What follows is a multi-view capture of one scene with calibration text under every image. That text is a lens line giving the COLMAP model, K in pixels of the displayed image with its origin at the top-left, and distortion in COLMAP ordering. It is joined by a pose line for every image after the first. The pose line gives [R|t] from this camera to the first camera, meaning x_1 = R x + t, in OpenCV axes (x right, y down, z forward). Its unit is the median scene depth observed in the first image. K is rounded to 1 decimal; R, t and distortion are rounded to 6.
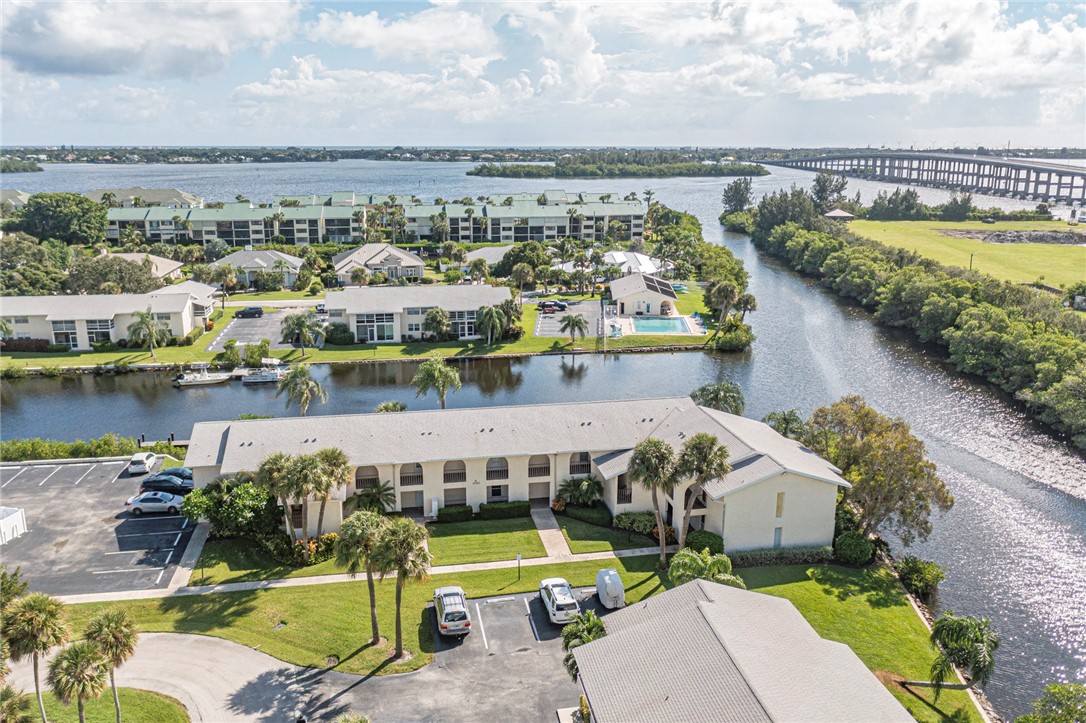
lens RADIAL K [[864.7, 0, 542.9], [0, 864.7, 308.4], [0, 0, 1]] dist [-0.017333, 0.001625]
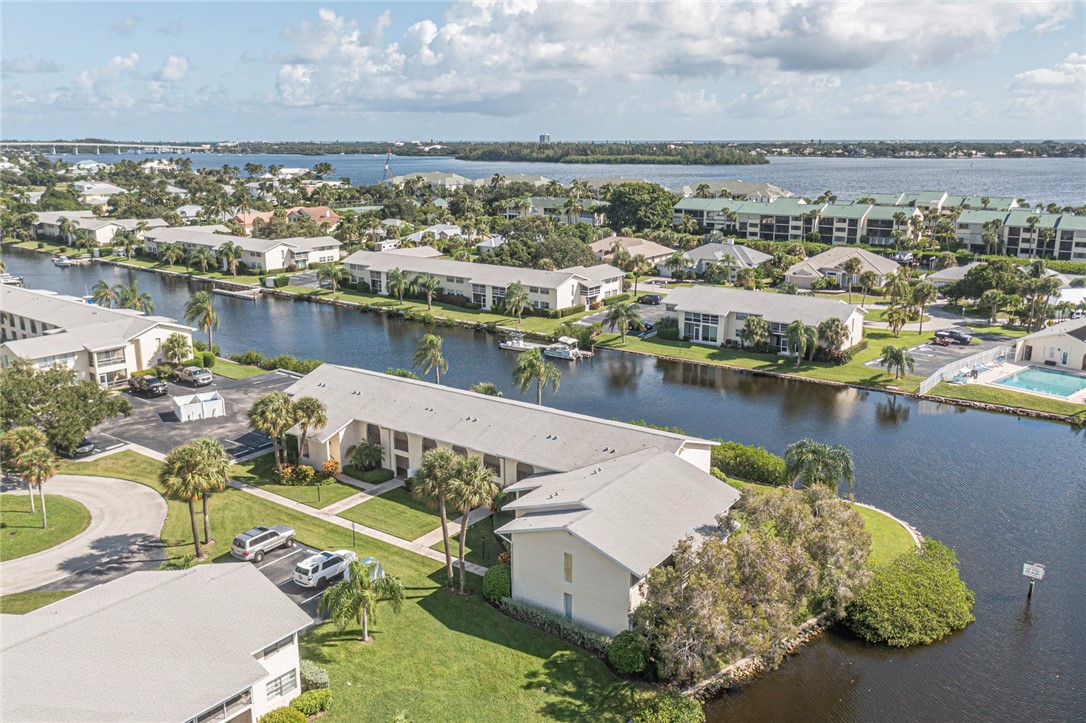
lens RADIAL K [[867.3, 0, 543.0], [0, 867.3, 361.5], [0, 0, 1]] dist [-0.002695, -0.007651]
pose [[0.694577, 0.171753, -0.698616, 0.197931], [-0.126627, 0.985110, 0.116292, -0.016600], [0.708187, 0.007690, 0.705983, 0.091298]]
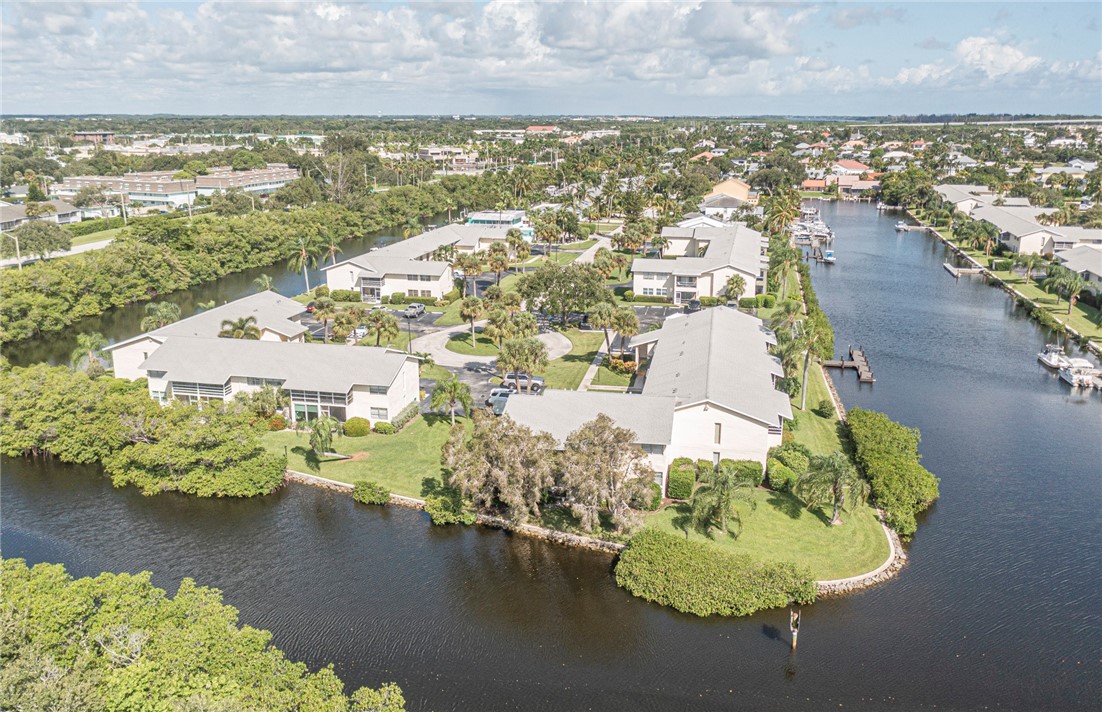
lens RADIAL K [[885.9, 0, 551.0], [0, 885.9, 356.0], [0, 0, 1]] dist [-0.012062, -0.000482]
pose [[-0.374292, 0.222259, -0.900281, 0.320497], [-0.161288, 0.940450, 0.299231, -0.054971], [0.913177, 0.257204, -0.316155, 0.342380]]
